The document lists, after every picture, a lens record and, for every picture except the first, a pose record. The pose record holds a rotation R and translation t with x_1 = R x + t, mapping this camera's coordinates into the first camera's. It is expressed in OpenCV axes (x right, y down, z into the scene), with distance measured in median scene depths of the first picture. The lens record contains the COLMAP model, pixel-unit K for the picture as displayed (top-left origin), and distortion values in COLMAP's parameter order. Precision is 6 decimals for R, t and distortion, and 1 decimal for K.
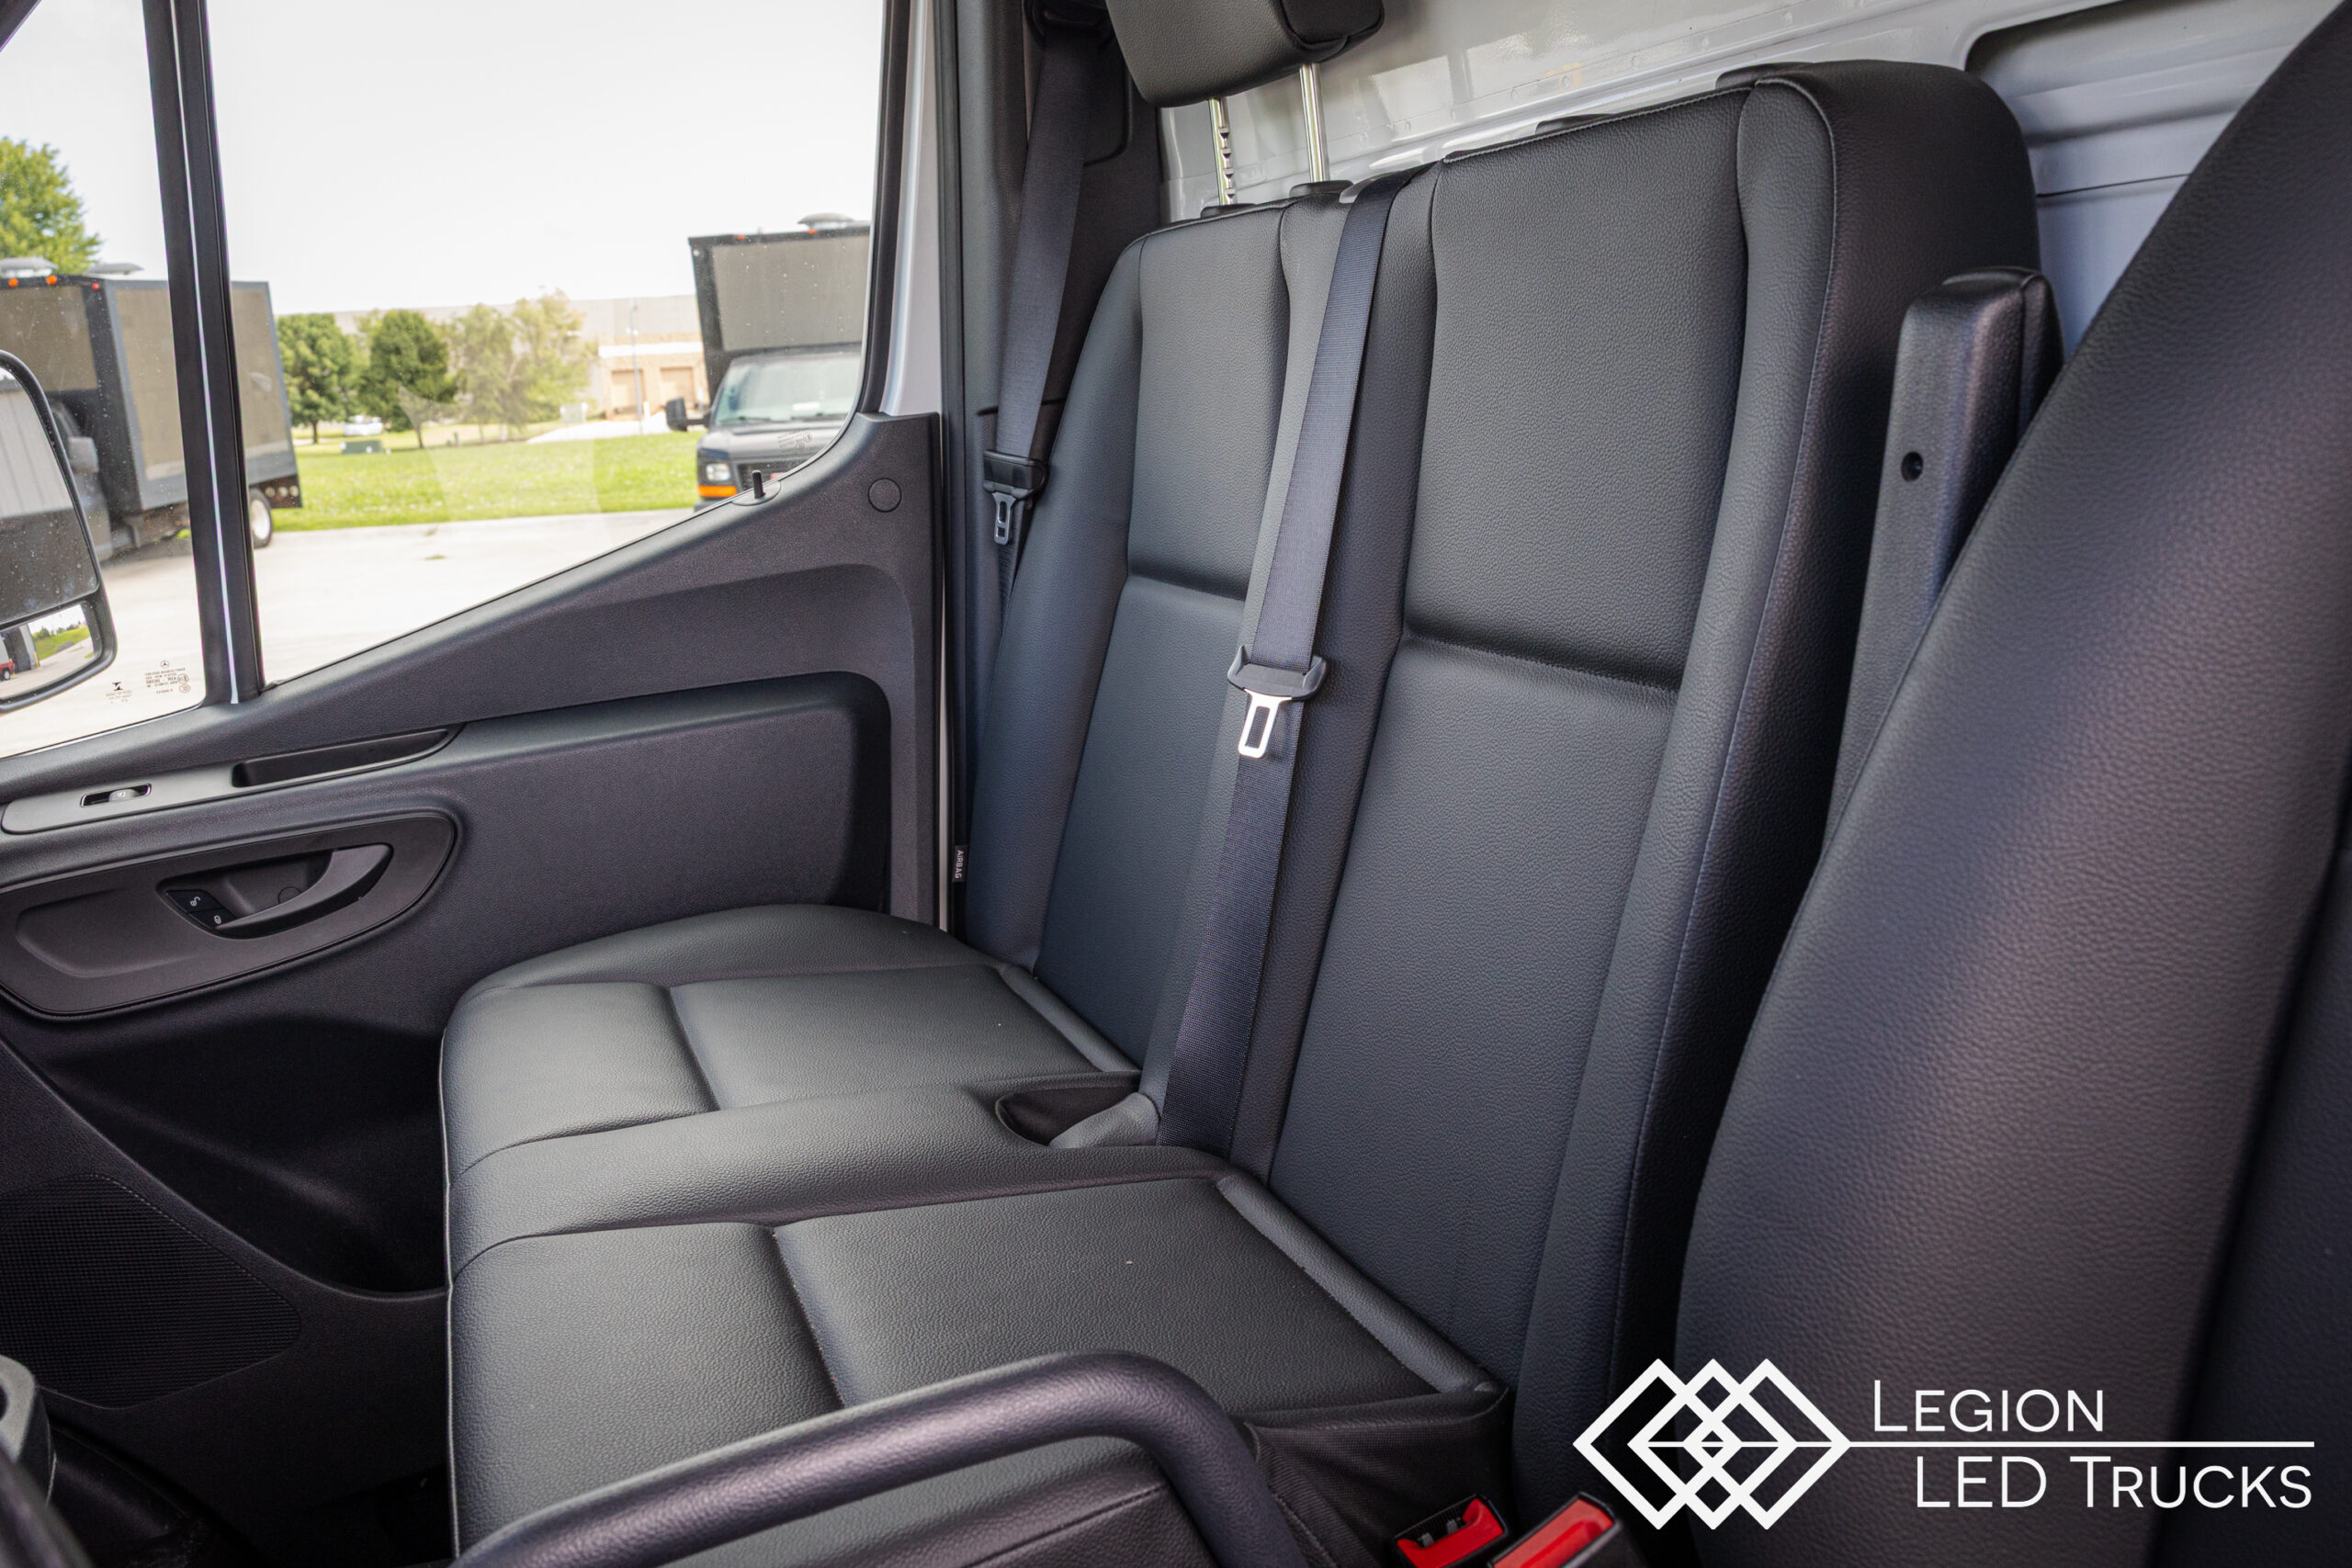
lens RADIAL K [[1845.7, 0, 1165.6], [0, 1845.7, 753.5], [0, 0, 1]] dist [0.002510, -0.006771]
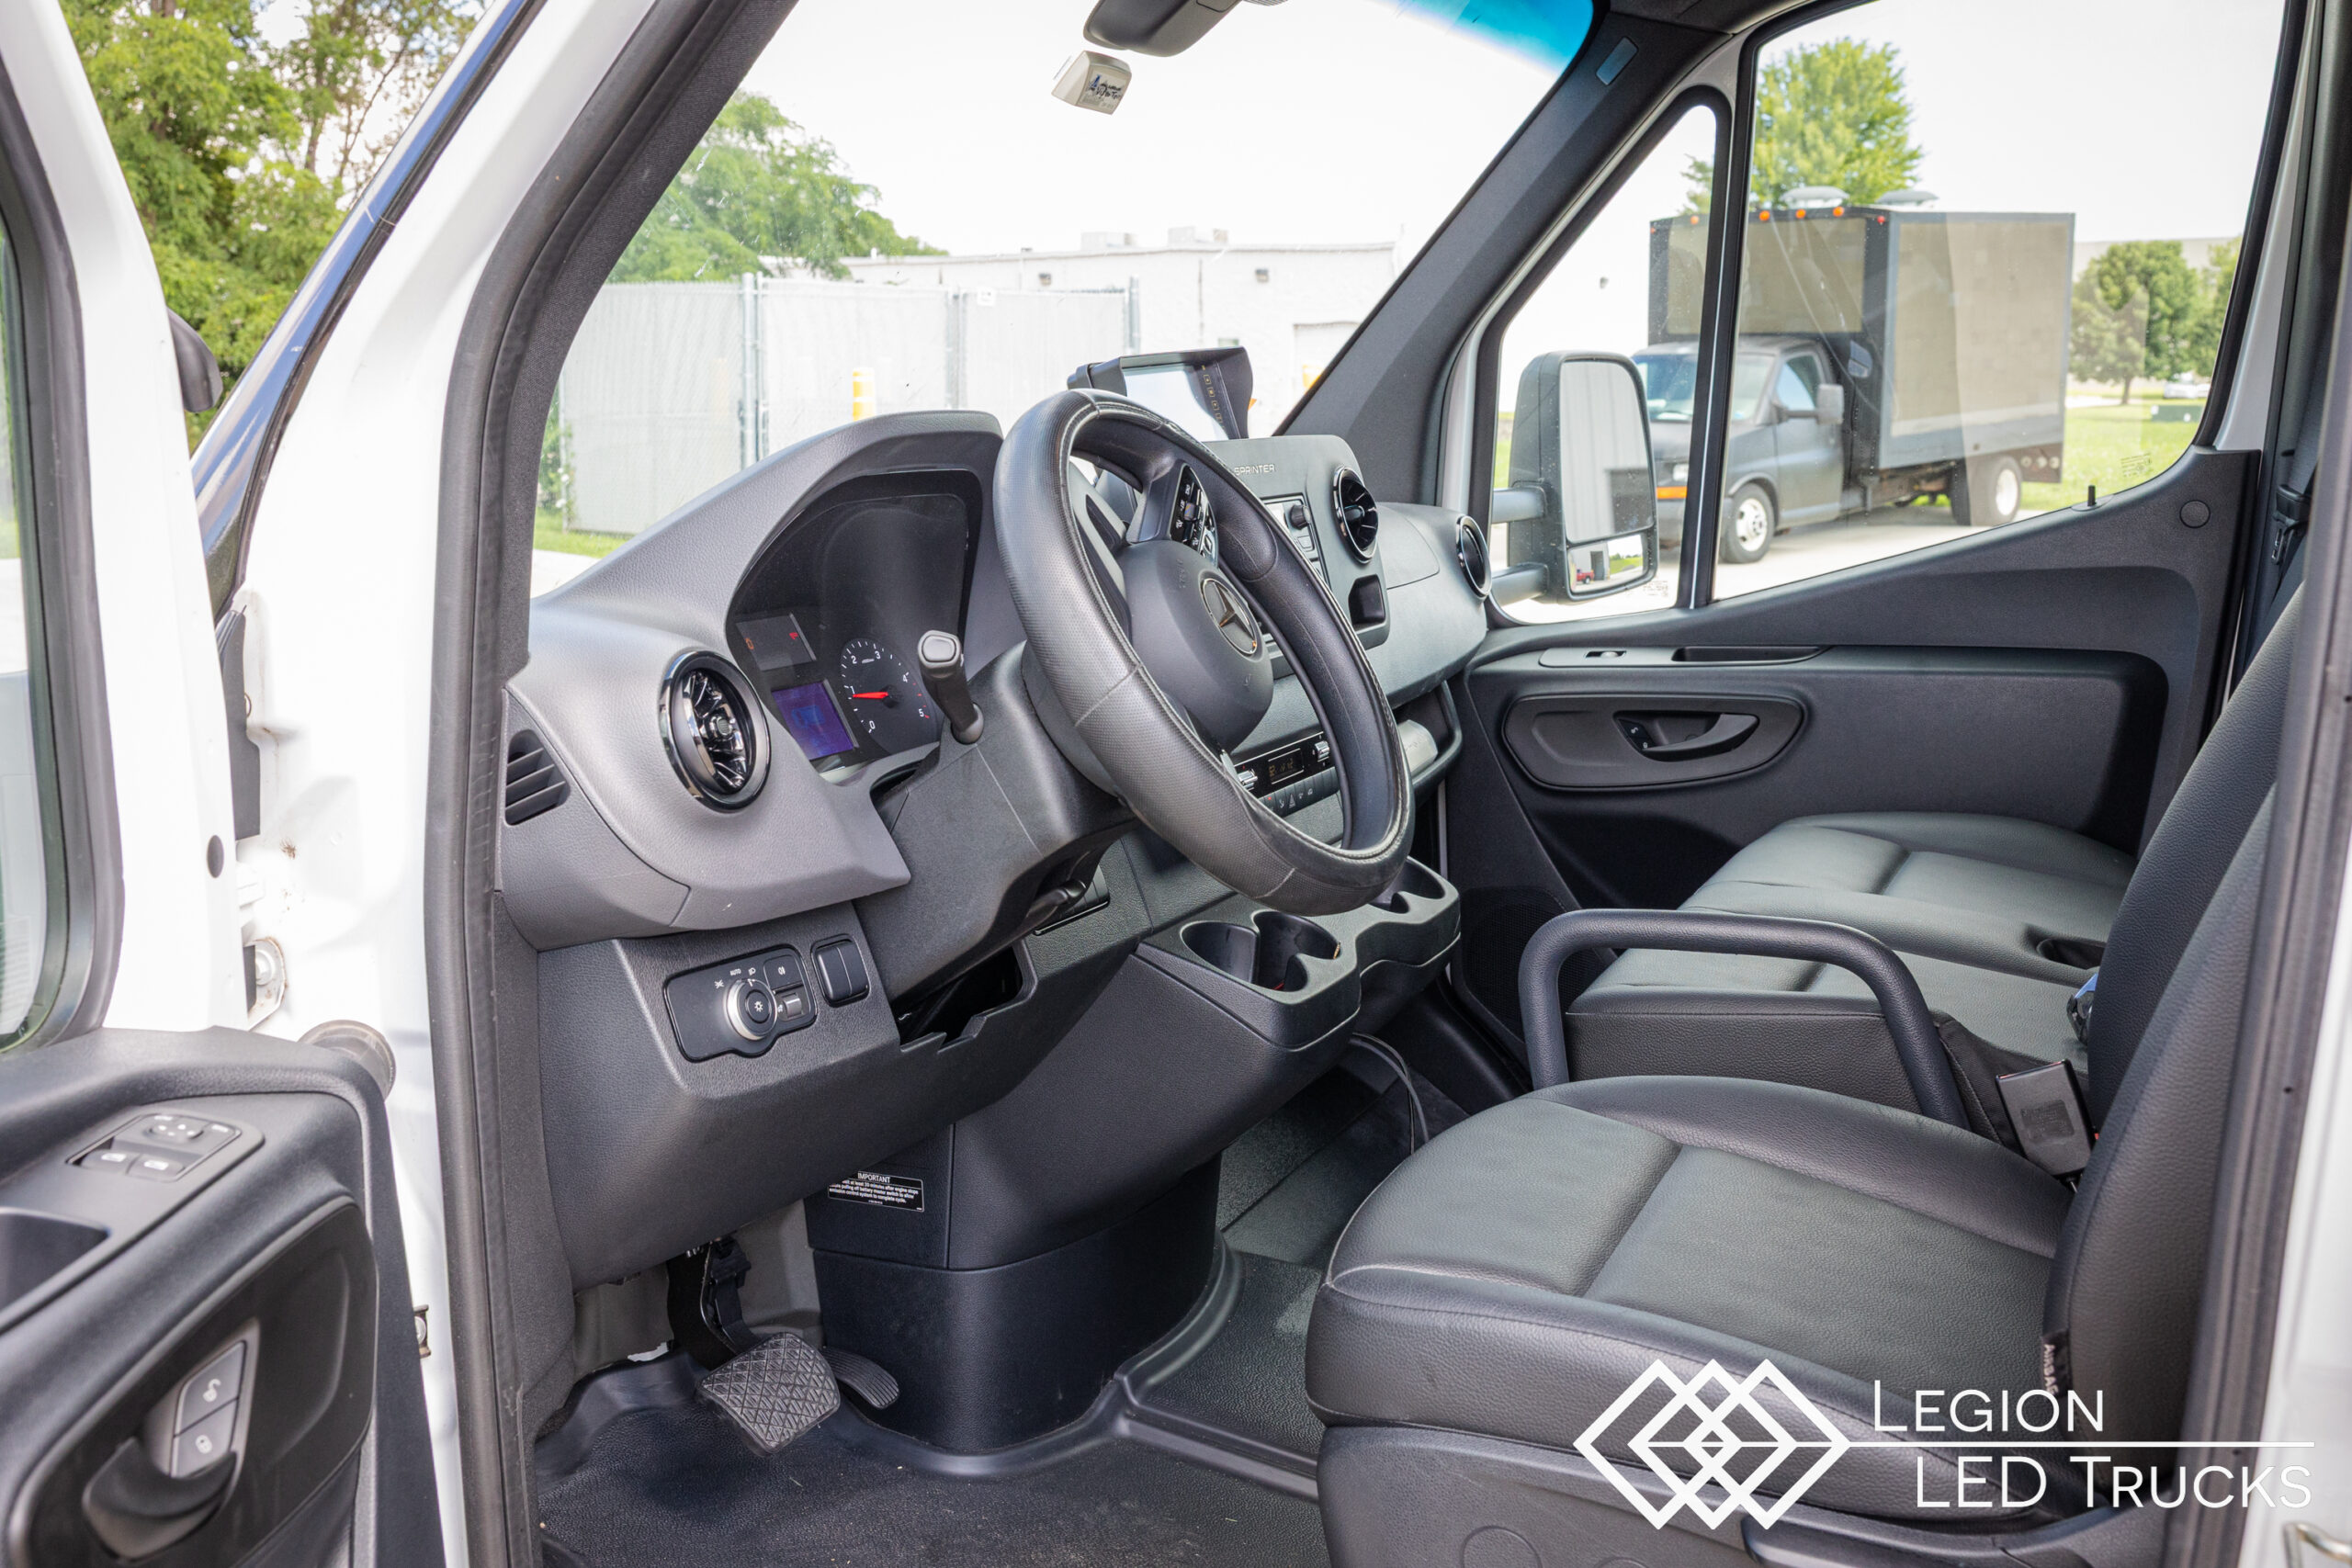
lens RADIAL K [[2388.5, 0, 1129.6], [0, 2388.5, 798.4], [0, 0, 1]] dist [-0.002428, 0.000000]
pose [[0.681364, 0.184363, -0.708346, 0.541578], [-0.187190, 0.979466, 0.074869, 0.059563], [0.707604, 0.081582, 0.701884, -0.611390]]
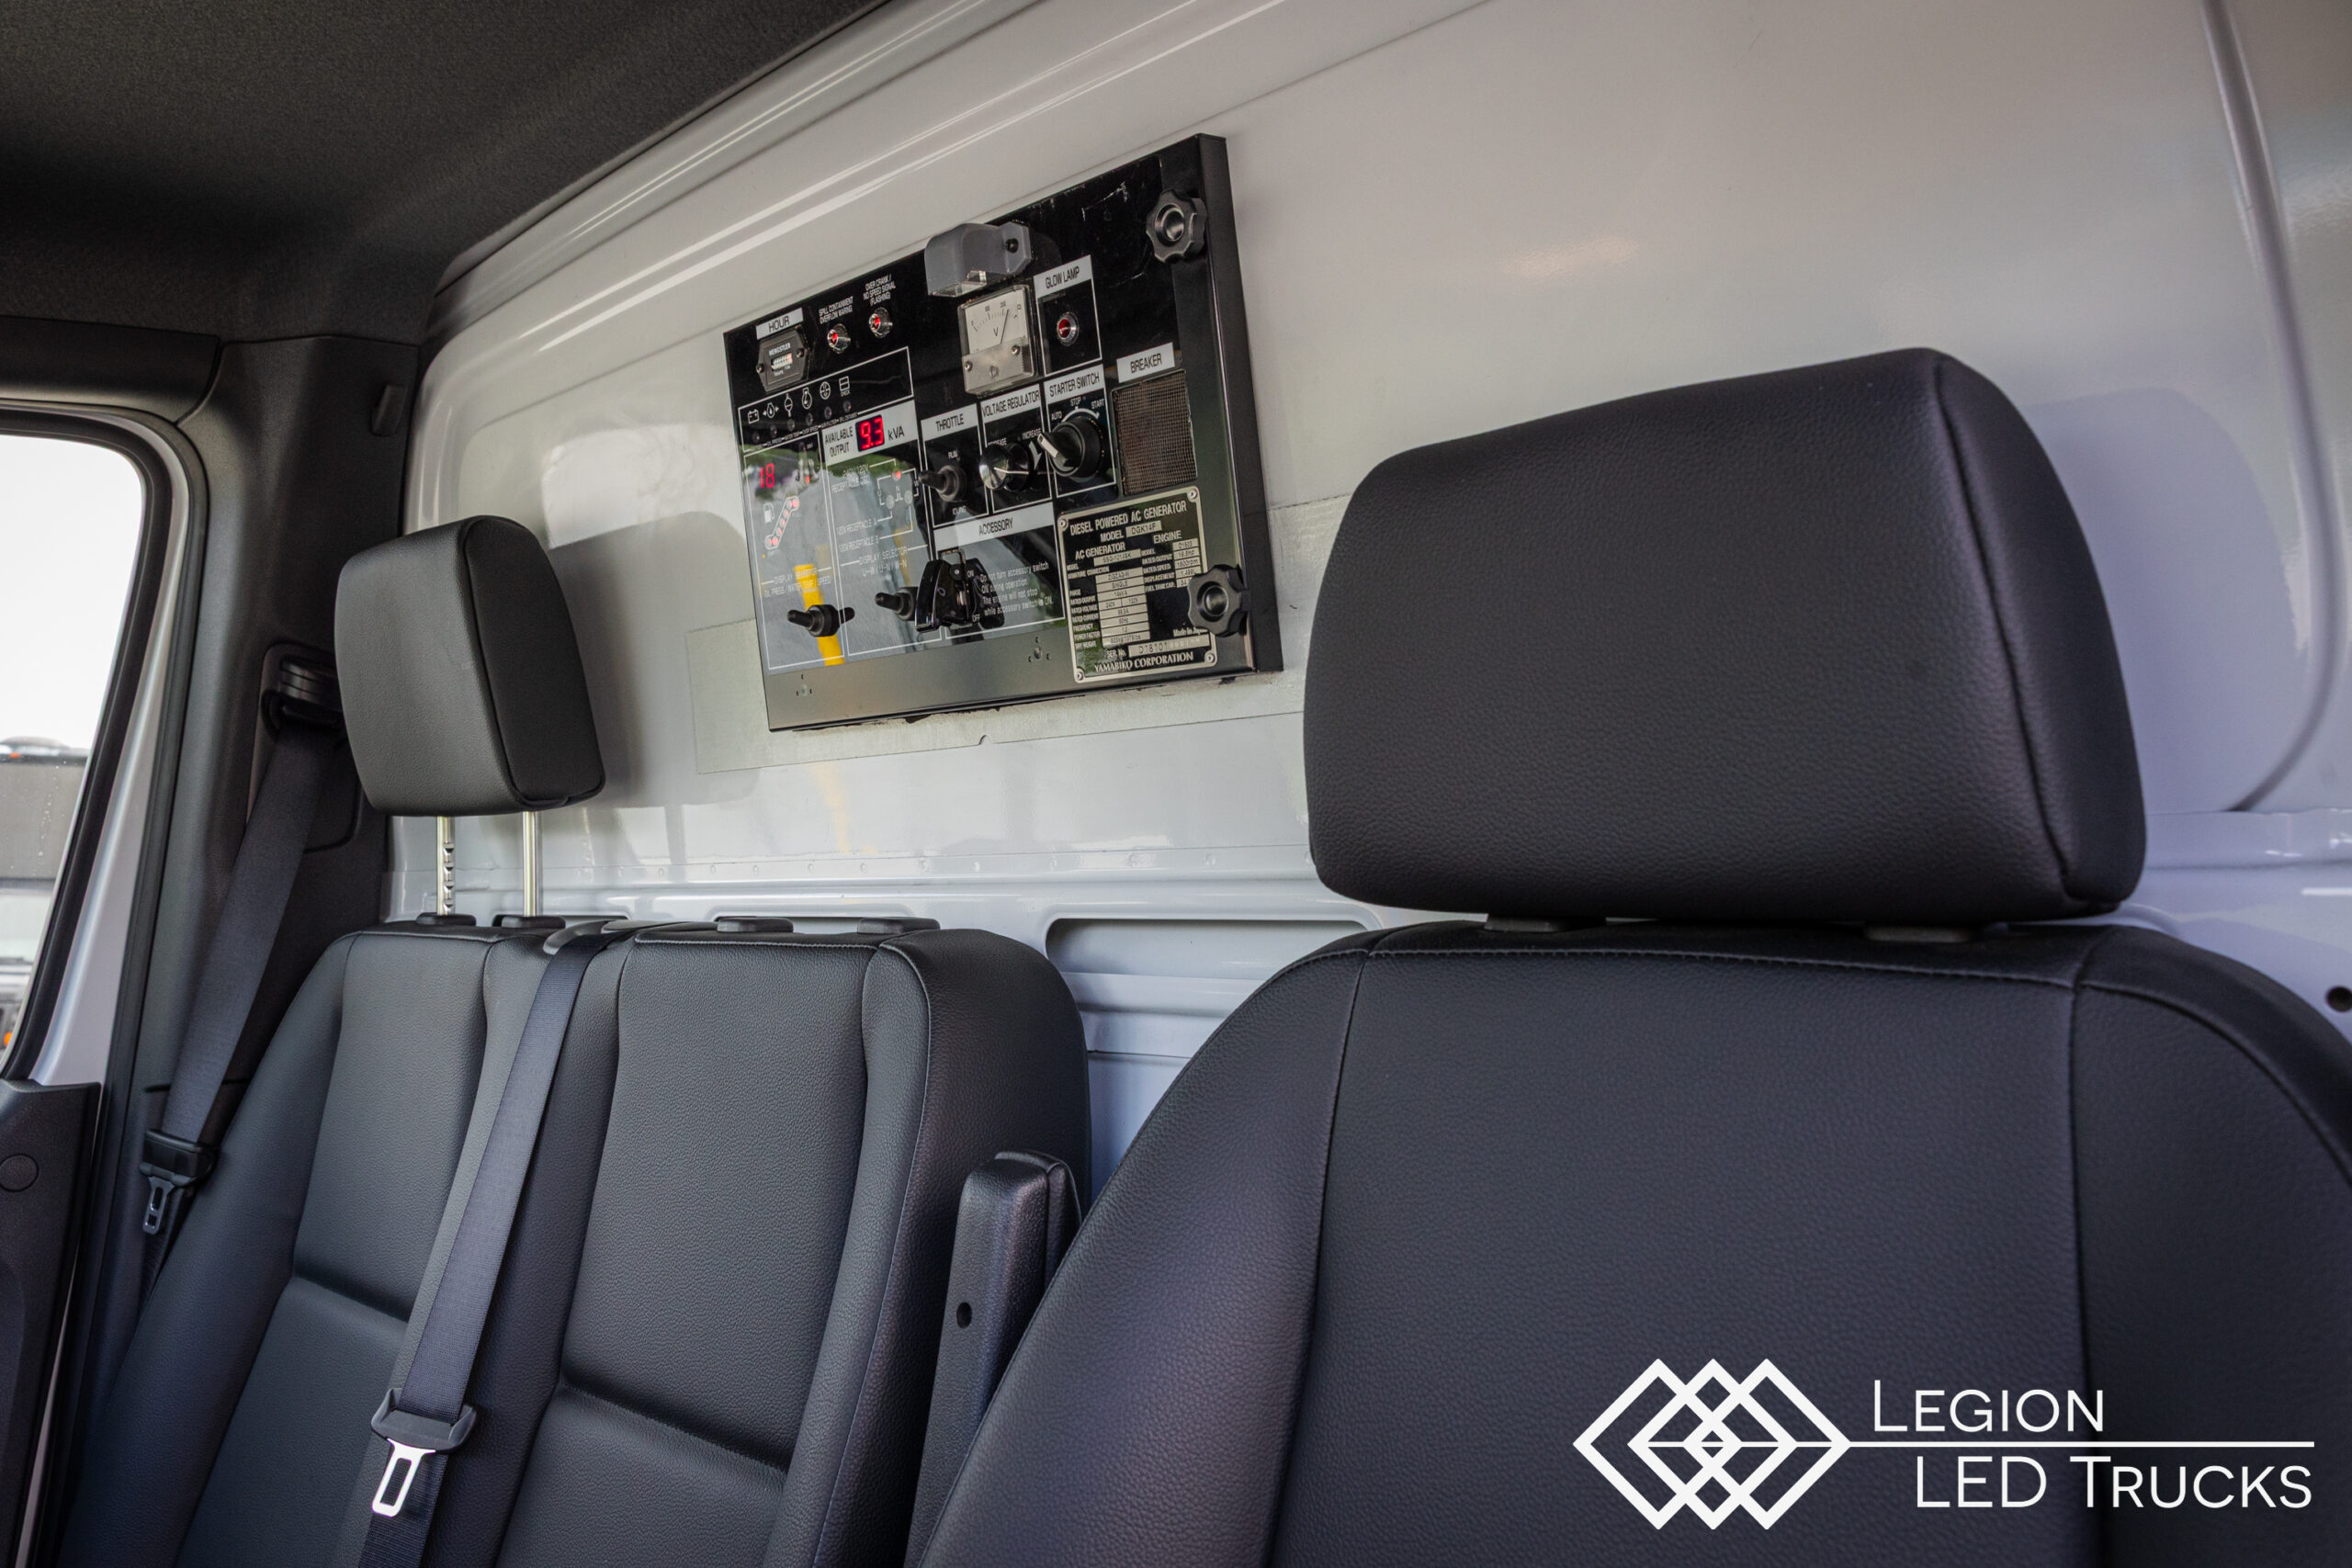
lens RADIAL K [[1845.7, 0, 1173.3], [0, 1845.7, 731.8], [0, 0, 1]] dist [0.002510, -0.006771]
pose [[0.924053, 0.114859, 0.364600, 0.020239], [0.005871, 0.949414, -0.313973, -0.059210], [-0.382219, 0.292268, 0.876634, -0.095071]]
